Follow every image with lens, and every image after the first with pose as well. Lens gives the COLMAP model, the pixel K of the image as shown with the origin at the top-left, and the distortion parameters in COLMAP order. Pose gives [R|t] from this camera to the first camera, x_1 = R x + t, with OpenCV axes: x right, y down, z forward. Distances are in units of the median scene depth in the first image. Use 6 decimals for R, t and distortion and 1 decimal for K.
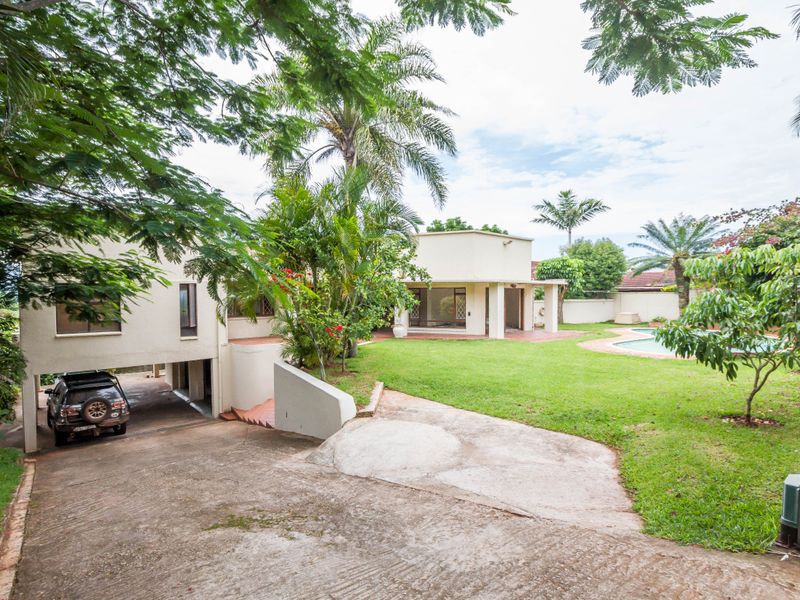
lens RADIAL K [[426.6, 0, 400.0], [0, 426.6, 300.0], [0, 0, 1]] dist [0.002194, 0.000638]
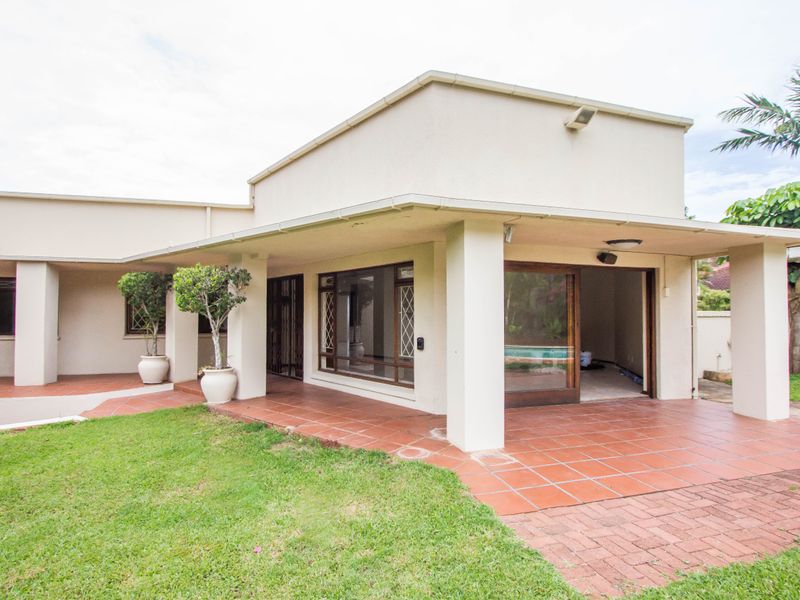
lens RADIAL K [[426.6, 0, 400.0], [0, 426.6, 300.0], [0, 0, 1]] dist [0.002194, 0.000638]
pose [[0.922252, 0.009814, -0.386464, 0.225353], [-0.022840, 0.999315, -0.029127, 0.008076], [0.385913, 0.035689, 0.921845, 0.578548]]
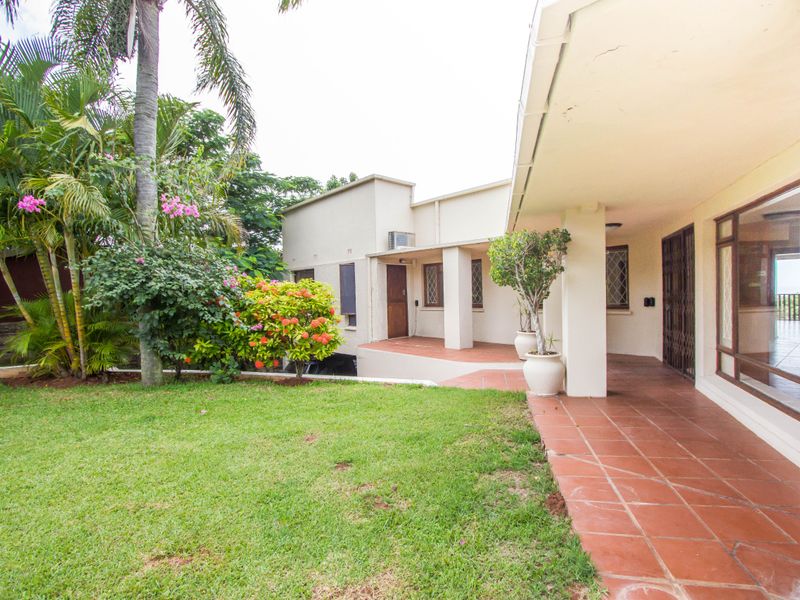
lens RADIAL K [[426.6, 0, 400.0], [0, 426.6, 300.0], [0, 0, 1]] dist [0.002194, 0.000638]
pose [[0.086925, 0.038116, -0.995485, 0.231239], [0.013622, 0.999129, 0.039445, 0.008548], [0.996122, -0.016989, 0.086330, 0.703869]]
